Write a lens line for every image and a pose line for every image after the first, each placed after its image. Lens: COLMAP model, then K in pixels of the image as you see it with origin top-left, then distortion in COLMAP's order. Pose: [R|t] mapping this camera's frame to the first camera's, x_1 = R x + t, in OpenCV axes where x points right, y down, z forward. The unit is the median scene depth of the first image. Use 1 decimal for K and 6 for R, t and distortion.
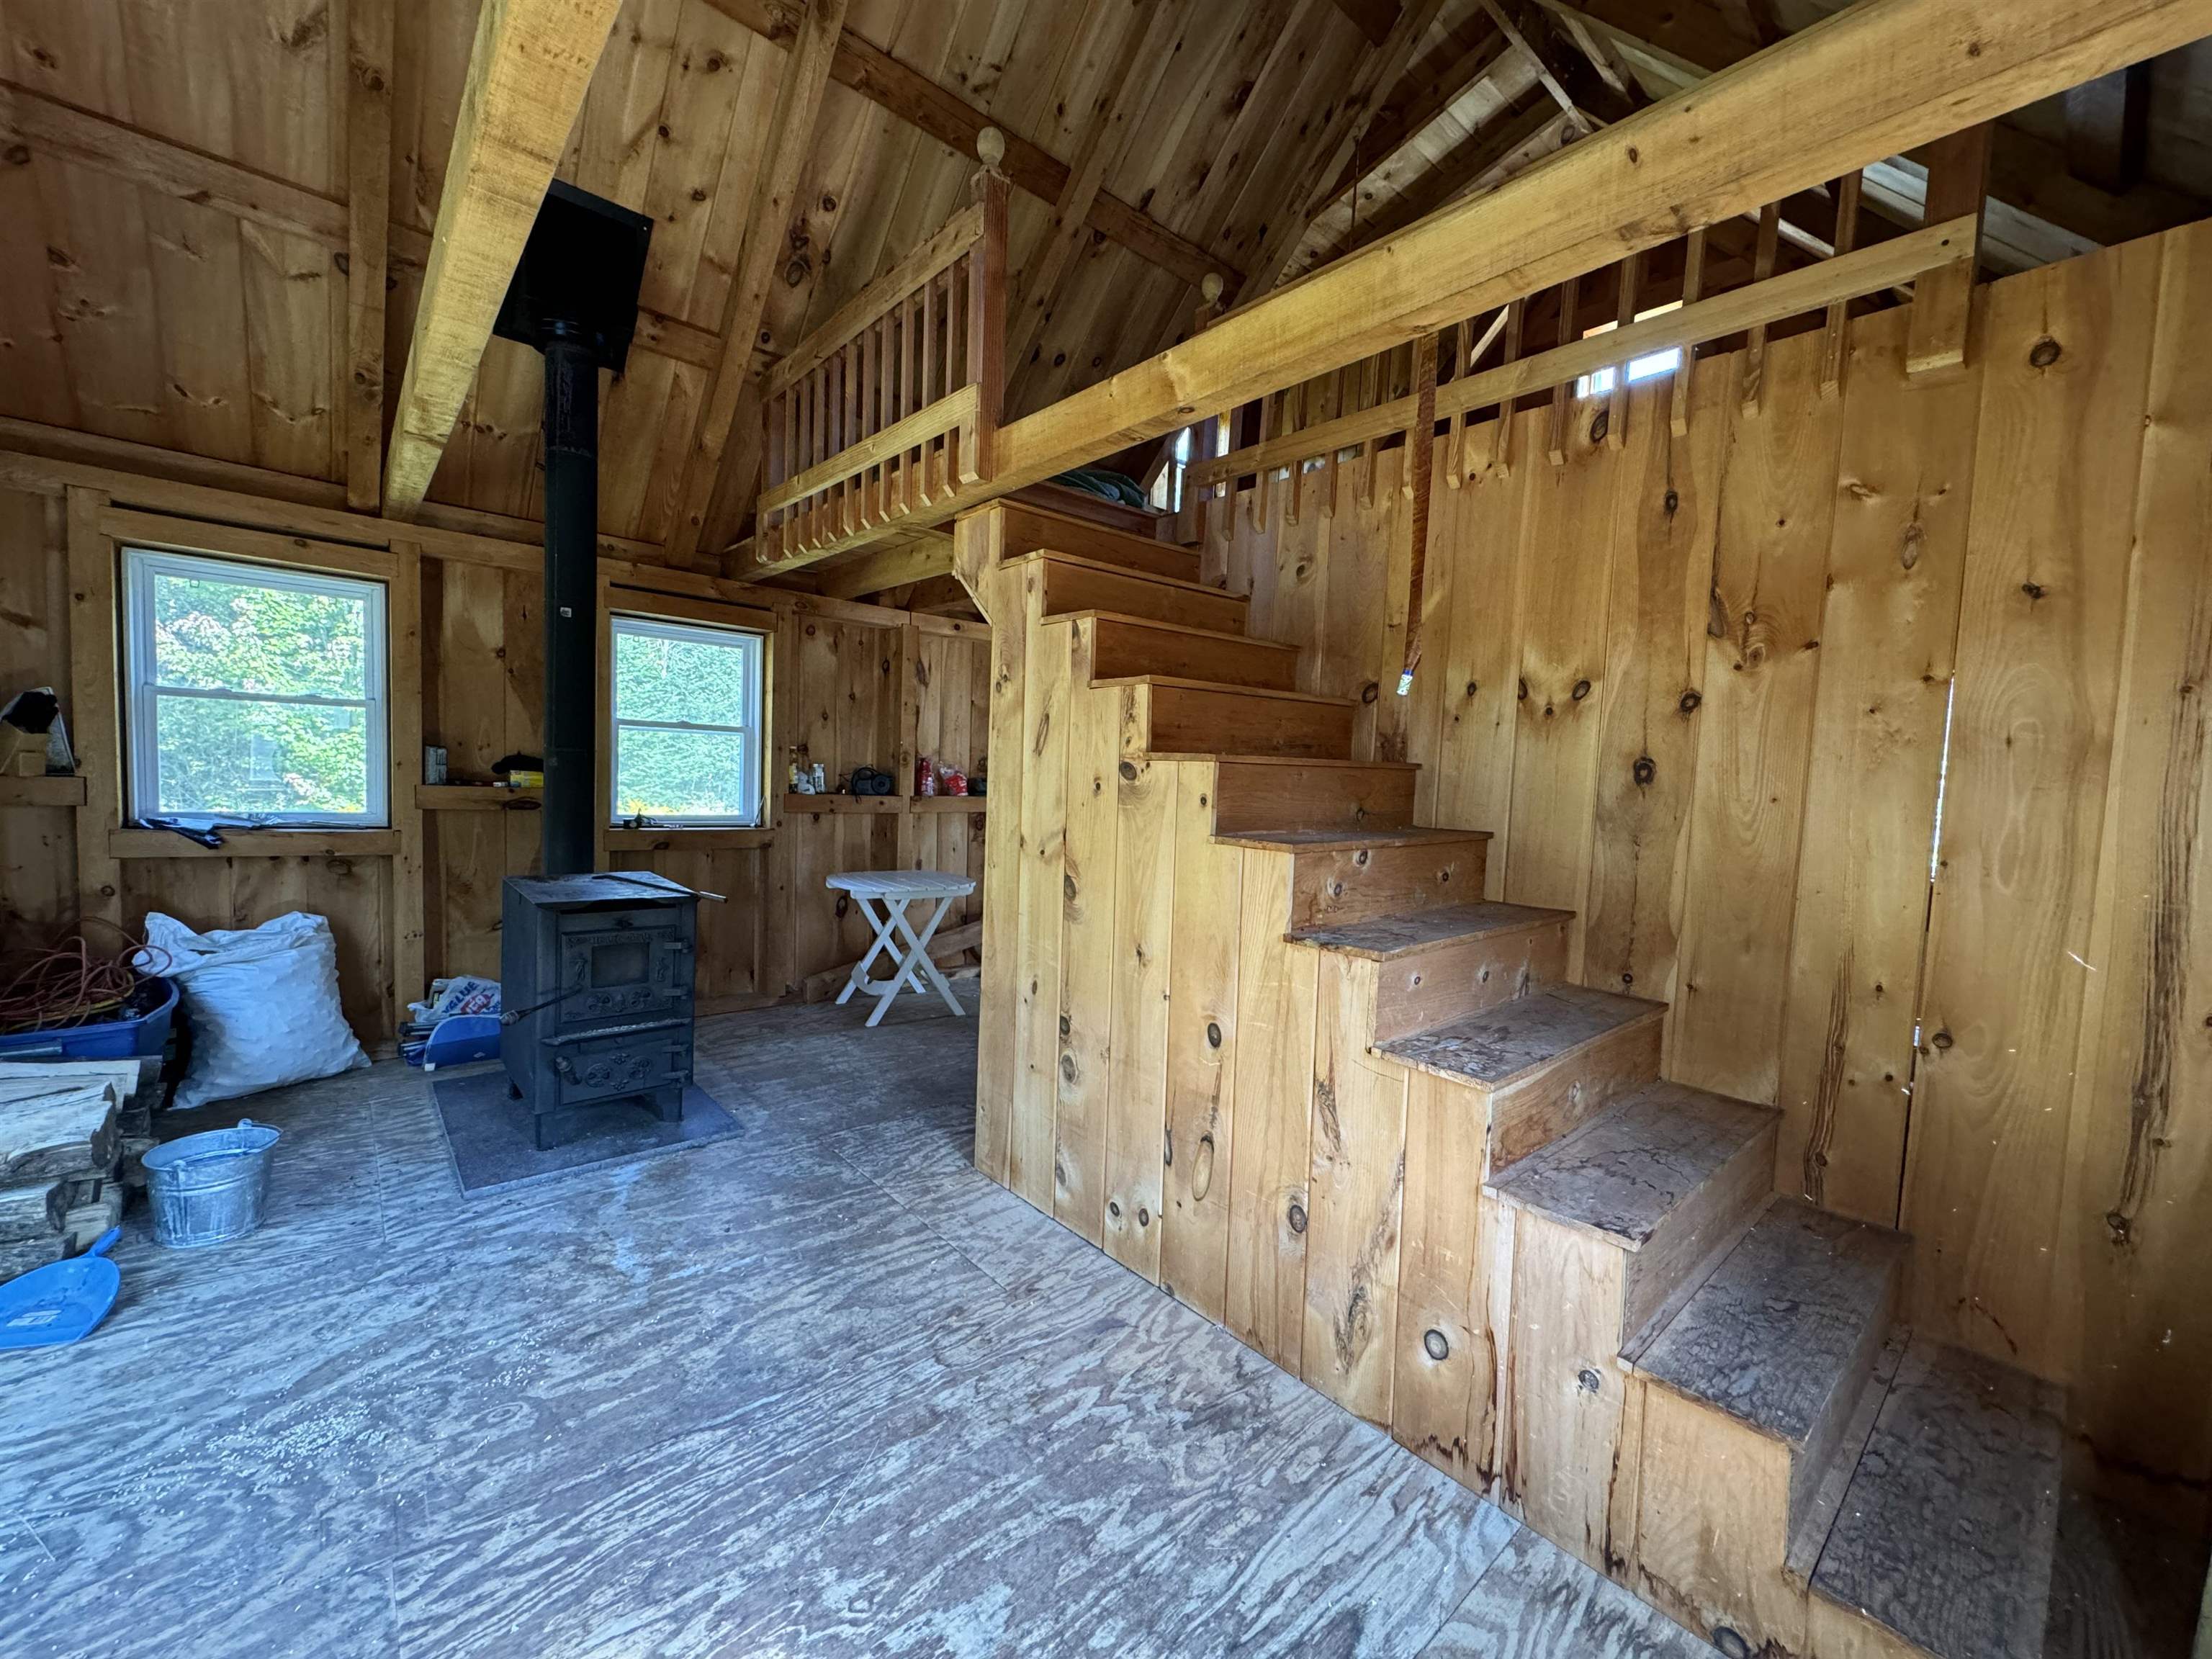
lens RADIAL K [[882.2, 0, 1106.0], [0, 882.2, 829.5], [0, 0, 1]] dist [-0.000172, -0.000268]
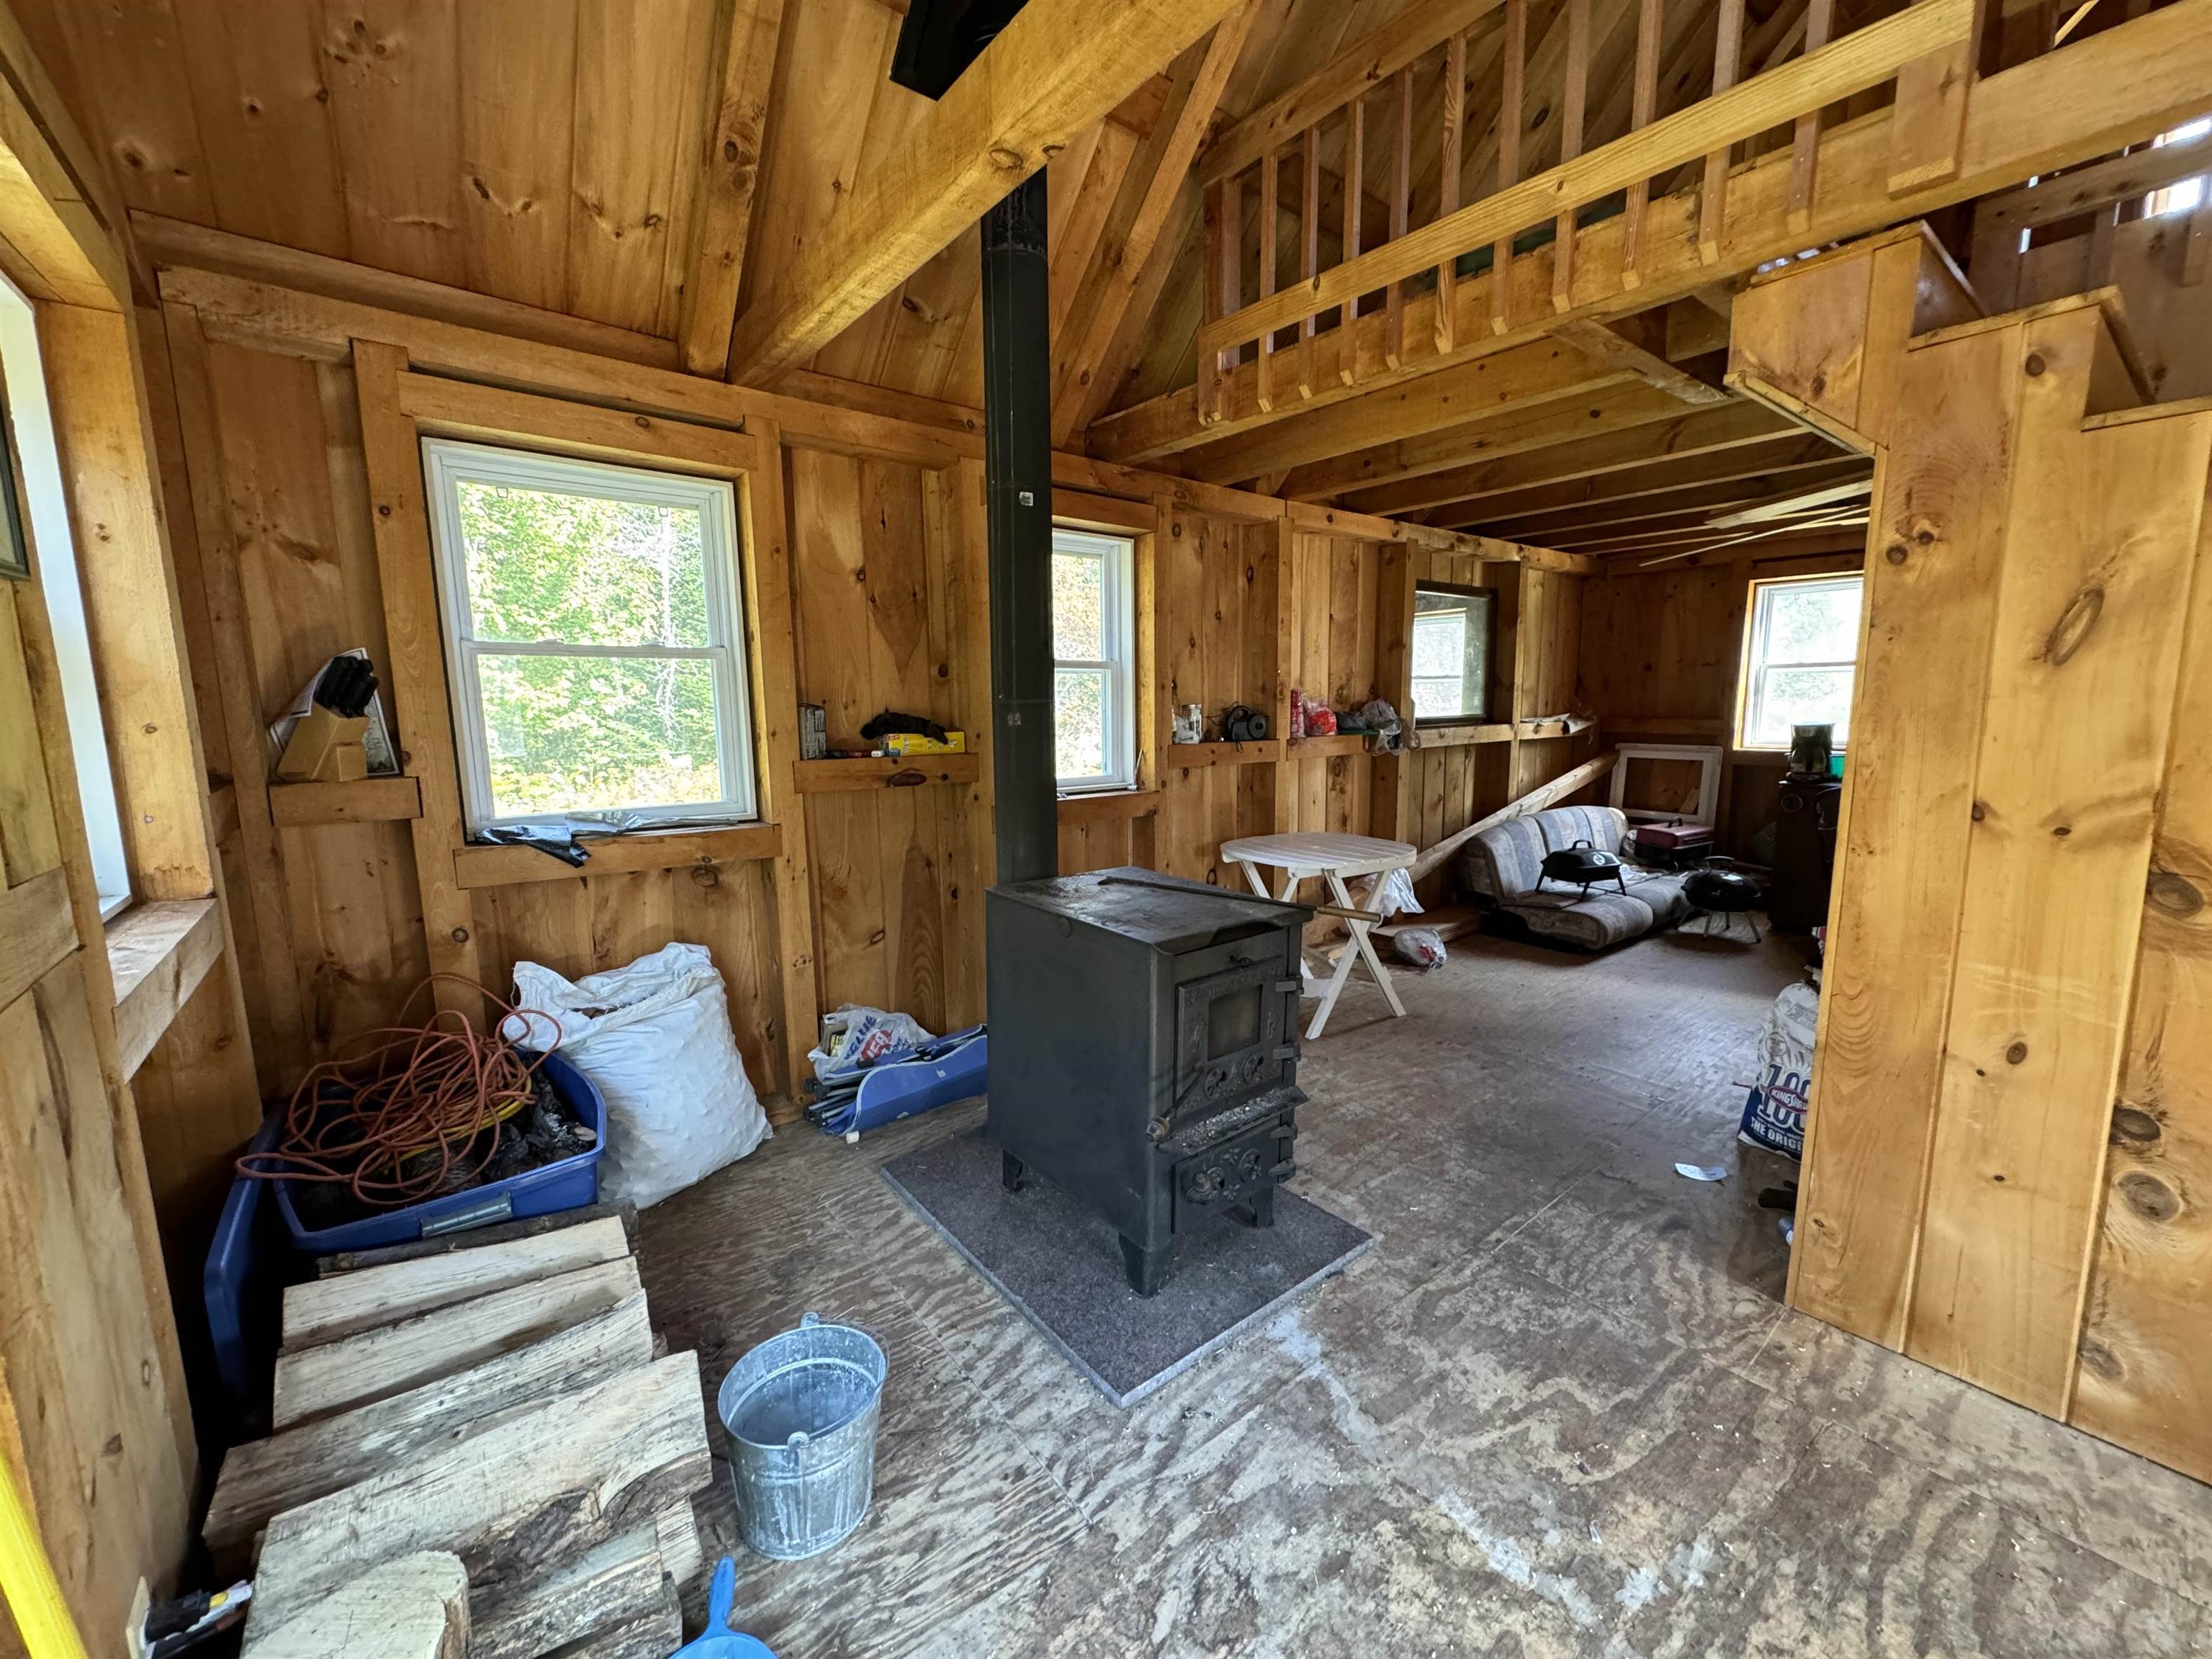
lens RADIAL K [[882.2, 0, 1106.0], [0, 882.2, 829.5], [0, 0, 1]] dist [-0.000172, -0.000268]
pose [[0.997380, -0.045337, -0.056363, -0.566244], [0.049656, 0.995736, 0.077743, -0.044237], [0.052598, -0.080338, 0.995379, 0.324499]]
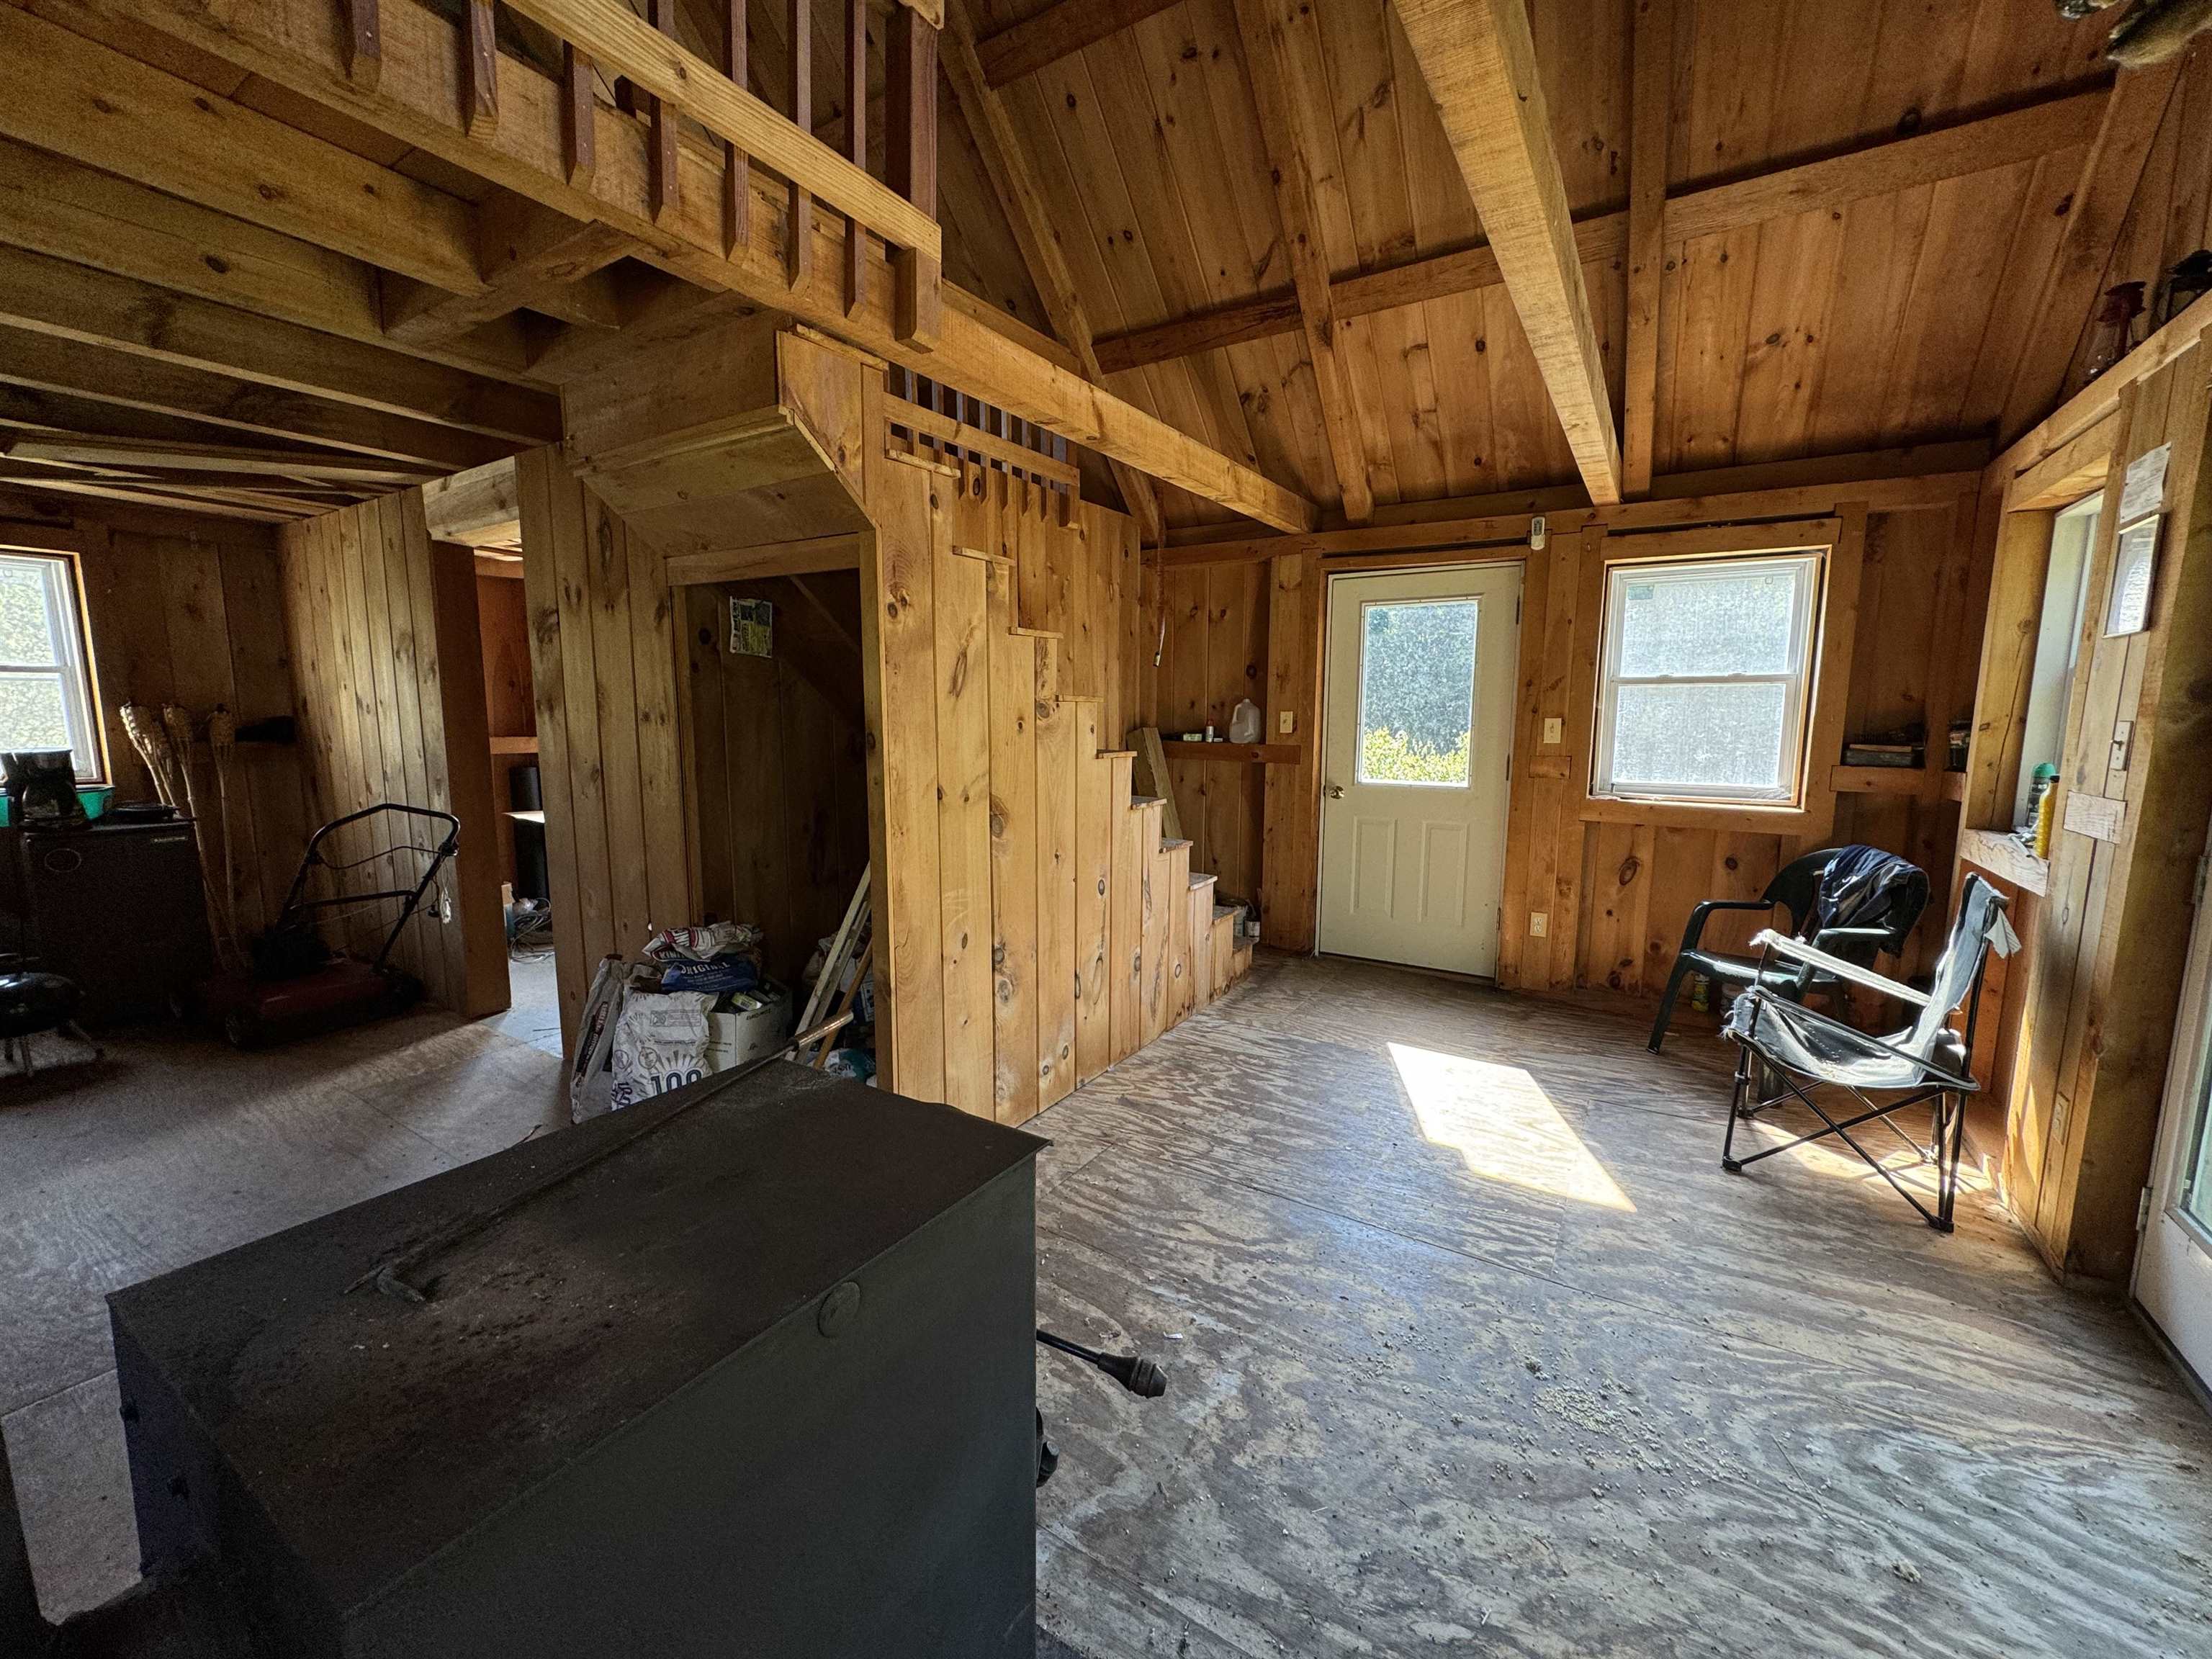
lens RADIAL K [[882.2, 0, 1106.0], [0, 882.2, 829.5], [0, 0, 1]] dist [-0.000172, -0.000268]
pose [[-0.274960, -0.170969, 0.946132, -0.863396], [0.046598, 0.980536, 0.190729, -0.098825], [-0.960326, 0.096531, -0.261641, 0.934415]]
